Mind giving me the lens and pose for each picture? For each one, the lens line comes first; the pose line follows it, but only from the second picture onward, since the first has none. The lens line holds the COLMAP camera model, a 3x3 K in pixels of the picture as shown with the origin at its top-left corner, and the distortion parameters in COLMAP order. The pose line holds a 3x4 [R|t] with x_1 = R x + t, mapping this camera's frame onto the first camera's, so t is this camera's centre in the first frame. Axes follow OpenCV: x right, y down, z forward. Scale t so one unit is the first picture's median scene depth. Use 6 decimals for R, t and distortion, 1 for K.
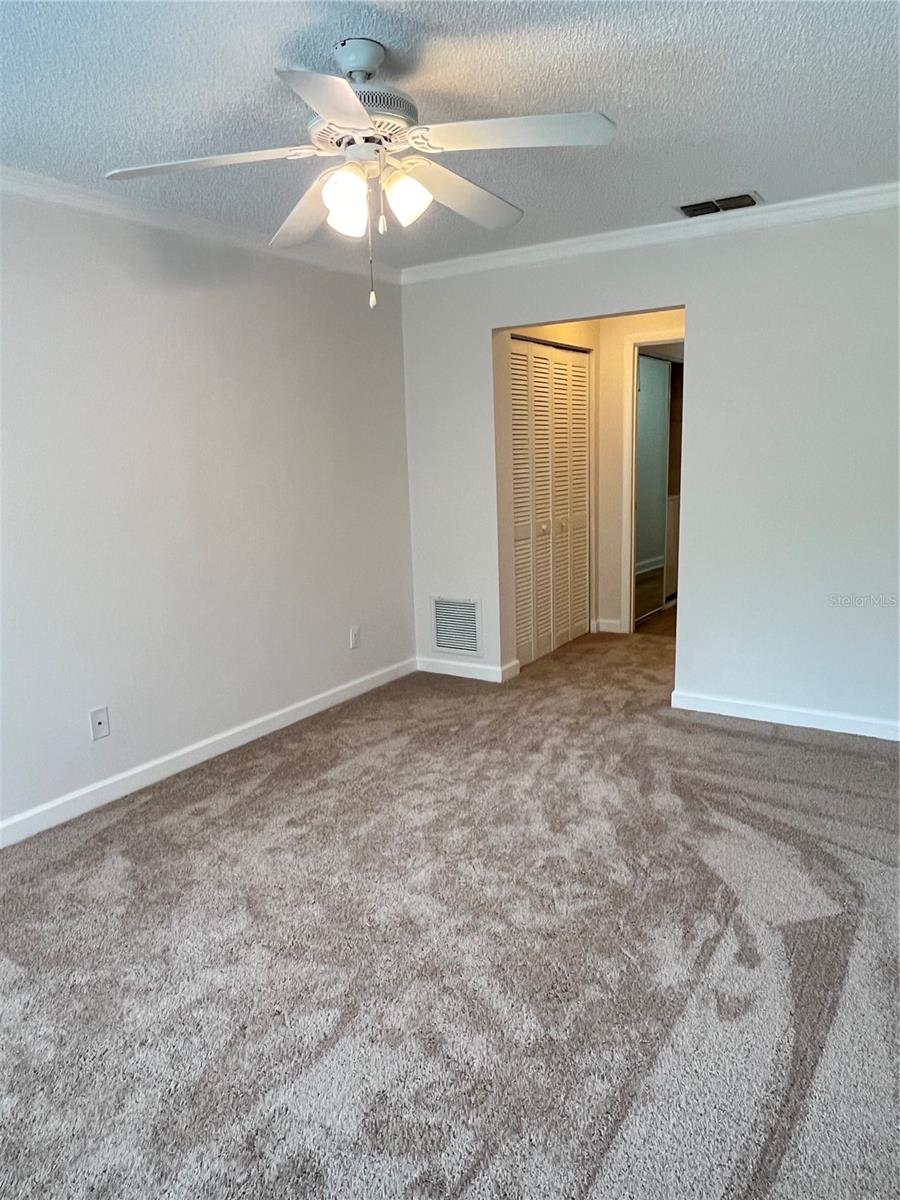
lens RADIAL K [[801.3, 0, 448.7], [0, 801.3, 599.9], [0, 0, 1]] dist [-0.001662, -0.003167]
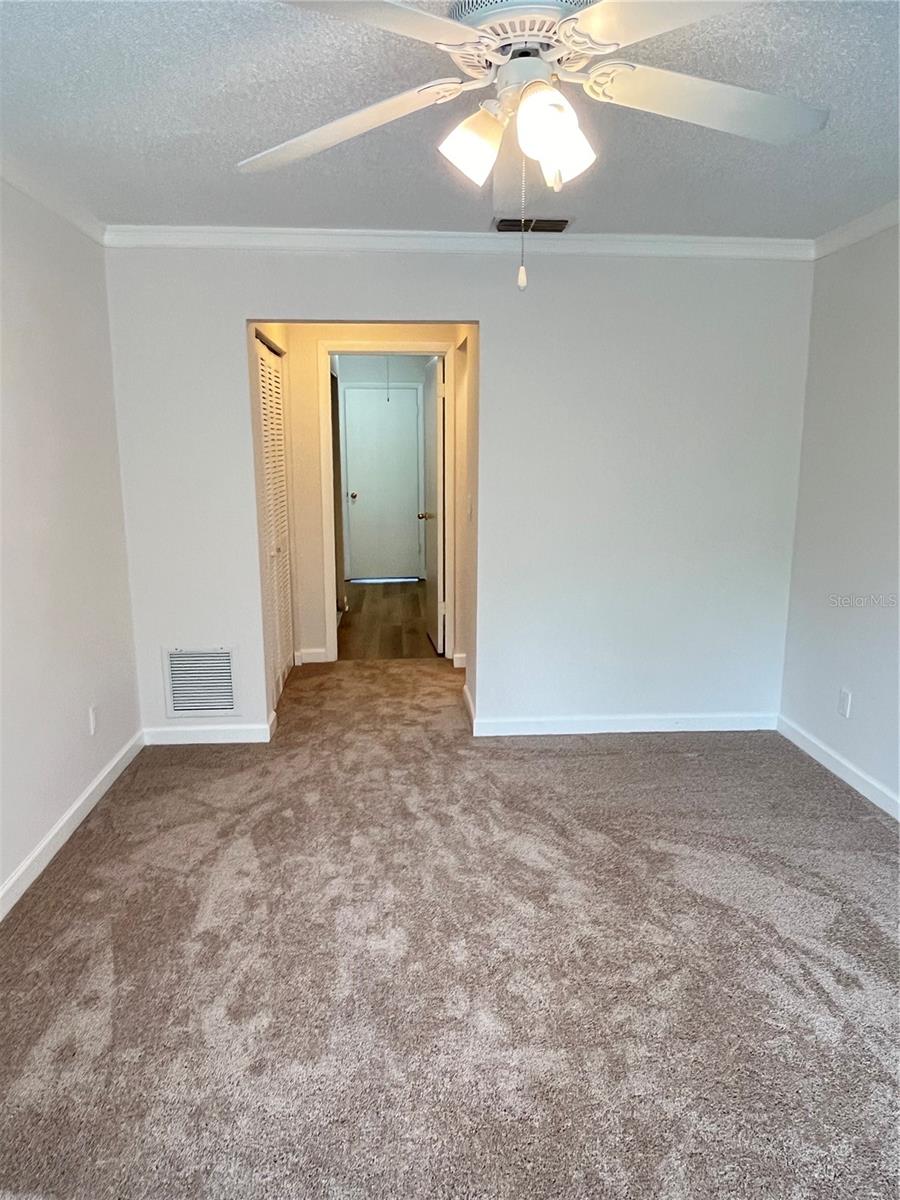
lens RADIAL K [[801.3, 0, 450.1], [0, 801.3, 601.2], [0, 0, 1]] dist [-0.001662, -0.003167]
pose [[0.801055, -0.083758, 0.592702, -0.348909], [0.087276, 0.995924, 0.022784, -0.060392], [-0.592195, 0.033478, 0.805099, 0.267800]]
